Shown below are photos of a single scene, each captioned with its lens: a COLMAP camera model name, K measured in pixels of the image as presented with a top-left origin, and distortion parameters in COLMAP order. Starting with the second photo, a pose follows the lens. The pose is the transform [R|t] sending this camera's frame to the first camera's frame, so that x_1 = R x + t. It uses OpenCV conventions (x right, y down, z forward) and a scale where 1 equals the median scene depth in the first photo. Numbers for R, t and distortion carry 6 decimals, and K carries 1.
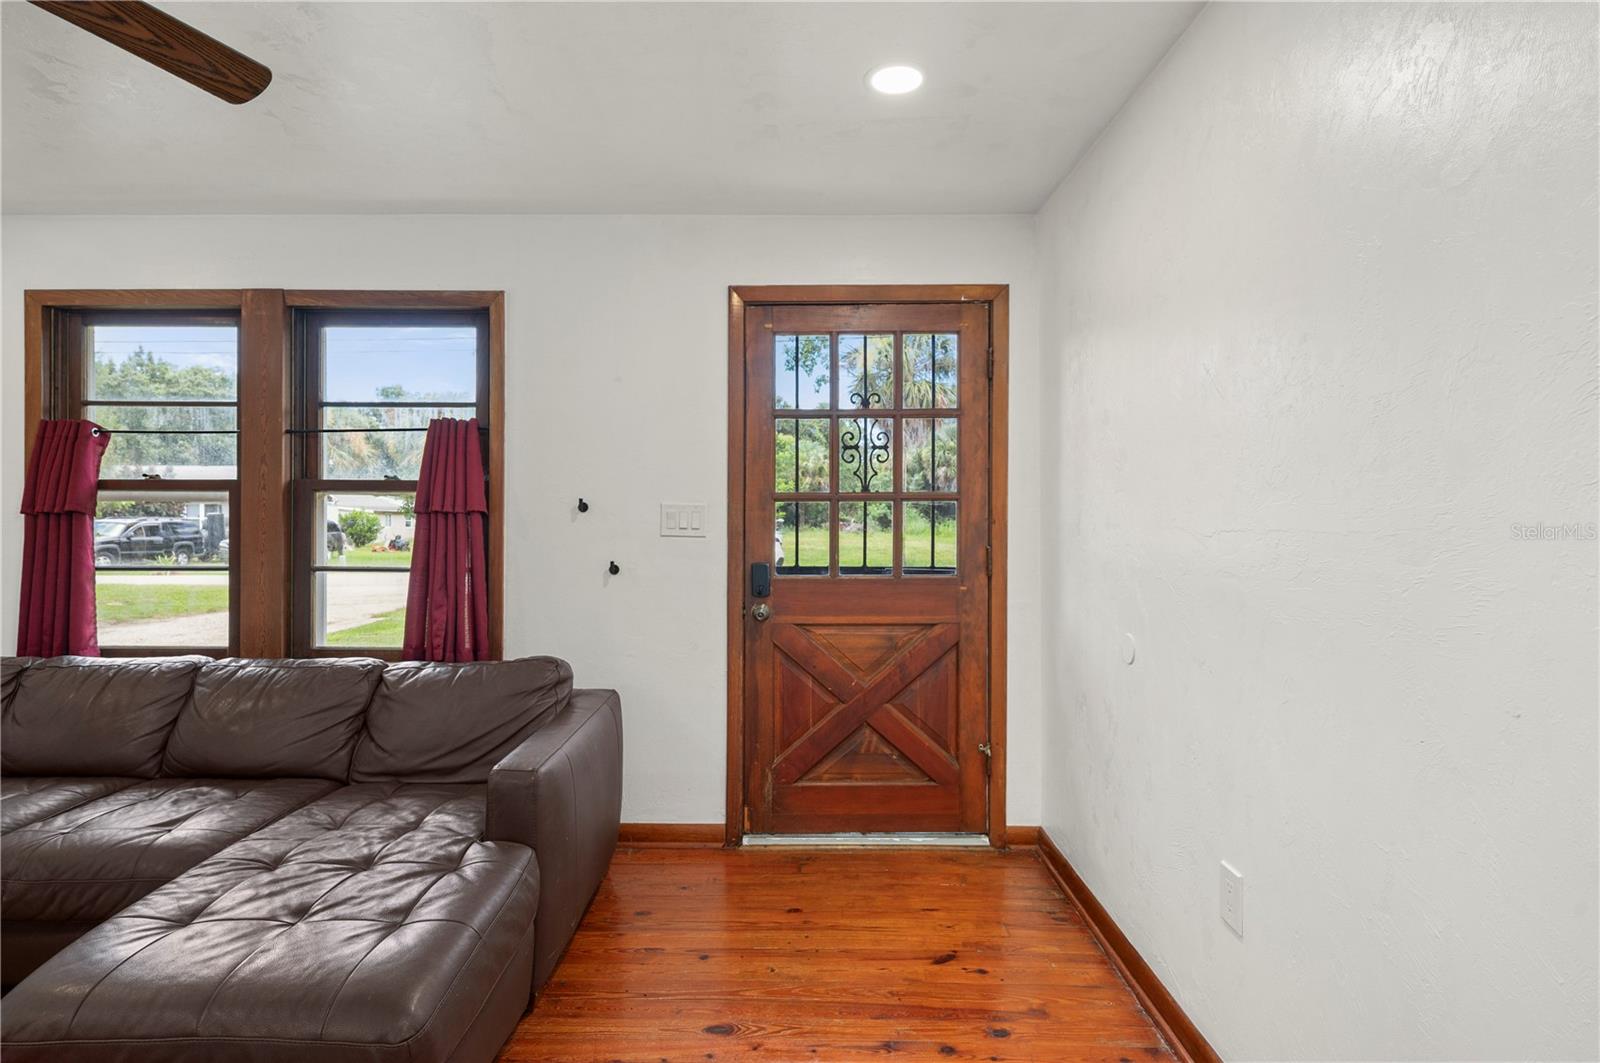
lens RADIAL K [[843.6, 0, 801.9], [0, 843.6, 518.1], [0, 0, 1]] dist [-0.001446, -0.000888]
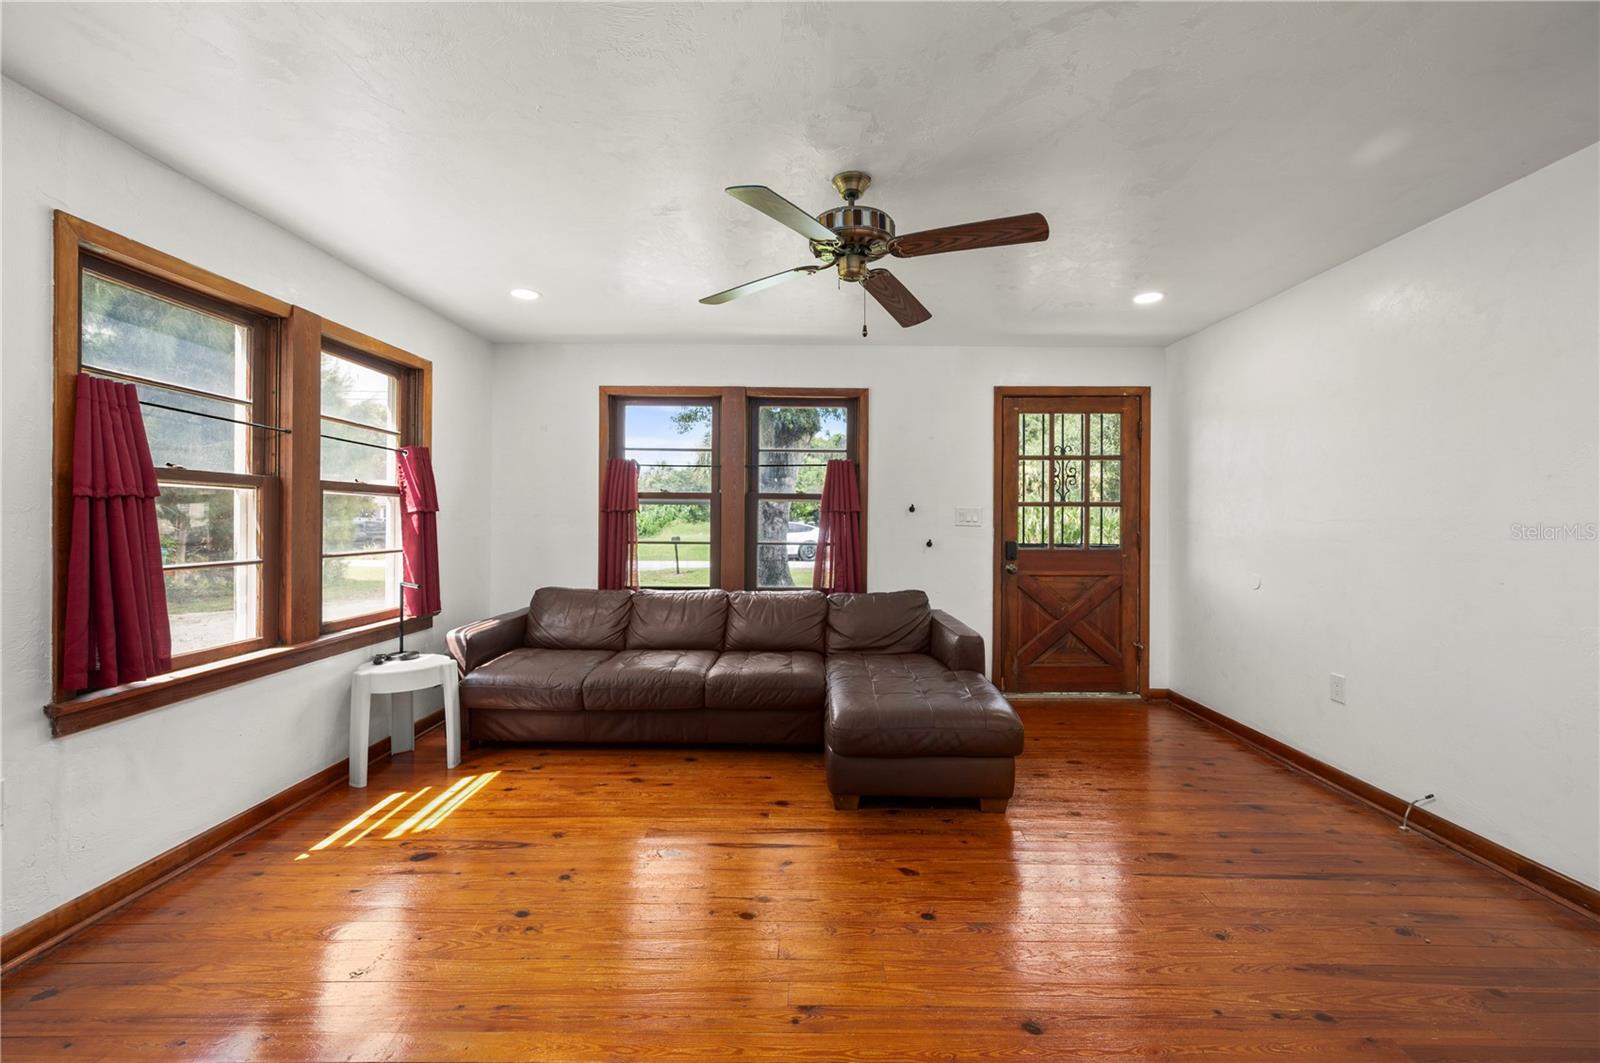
lens RADIAL K [[650.6, 0, 809.0], [0, 650.6, 514.8], [0, 0, 1]] dist [-0.001213, -0.000124]
pose [[0.999985, 0.005039, 0.001906, -0.480428], [-0.005019, 0.999936, -0.010185, 0.013728], [-0.001958, 0.010175, 0.999946, -0.379487]]
